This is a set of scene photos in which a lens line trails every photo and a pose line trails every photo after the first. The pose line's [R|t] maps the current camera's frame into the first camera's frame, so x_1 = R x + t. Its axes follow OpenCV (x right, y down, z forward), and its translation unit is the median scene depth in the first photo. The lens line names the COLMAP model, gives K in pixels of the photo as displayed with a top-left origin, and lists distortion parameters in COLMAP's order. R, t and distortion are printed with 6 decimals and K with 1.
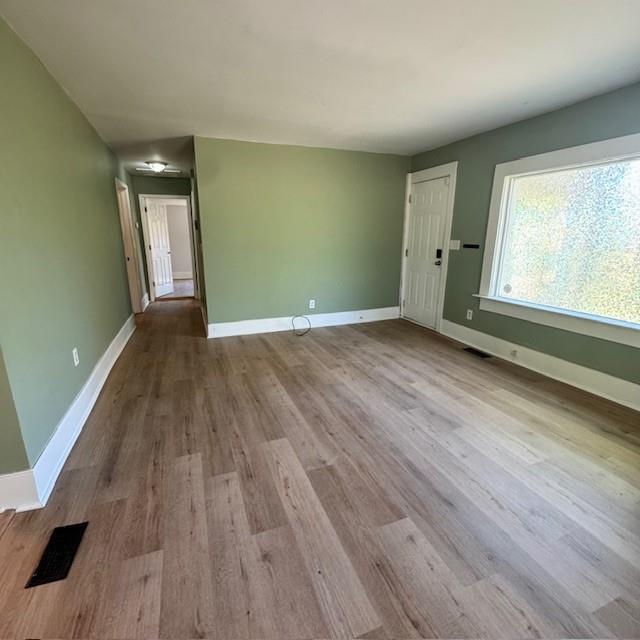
lens RADIAL K [[341.3, 0, 318.5], [0, 341.3, 322.3], [0, 0, 1]] dist [-0.001602, 0.001012]
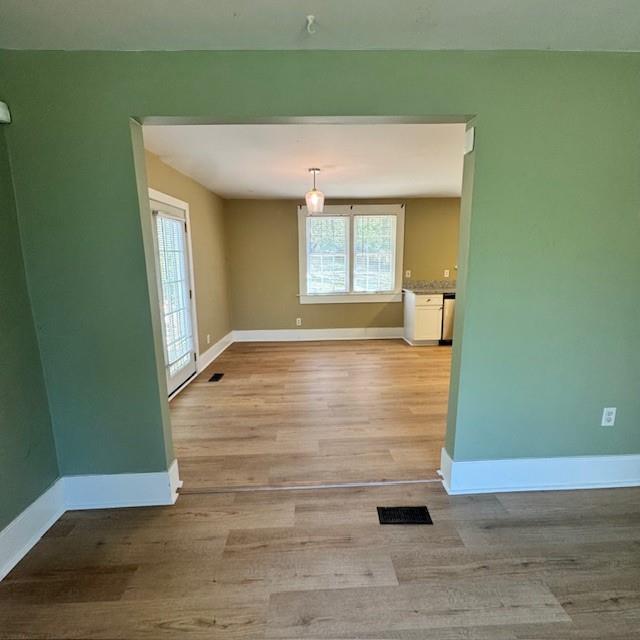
lens RADIAL K [[340.7, 0, 321.2], [0, 340.7, 319.8], [0, 0, 1]] dist [-0.004399, -0.000602]
pose [[-0.326571, 0.165641, -0.930545, 0.169589], [-0.227252, 0.941883, 0.247412, -0.111077], [0.917446, 0.292266, -0.269949, 0.321325]]
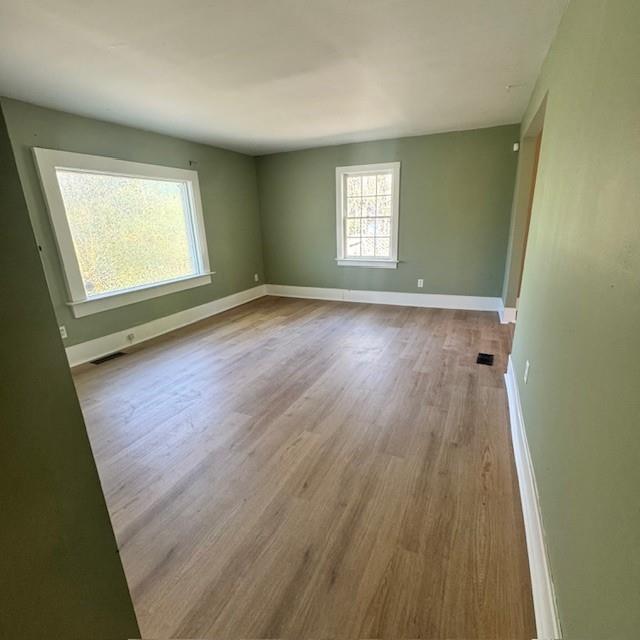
lens RADIAL K [[340.7, 0, 321.2], [0, 340.7, 319.8], [0, 0, 1]] dist [-0.004399, -0.000602]
pose [[-0.691933, -0.183296, 0.698306, -0.586928], [0.212295, 0.872815, 0.439460, -0.296988], [-0.690043, 0.452324, -0.565016, 1.112547]]
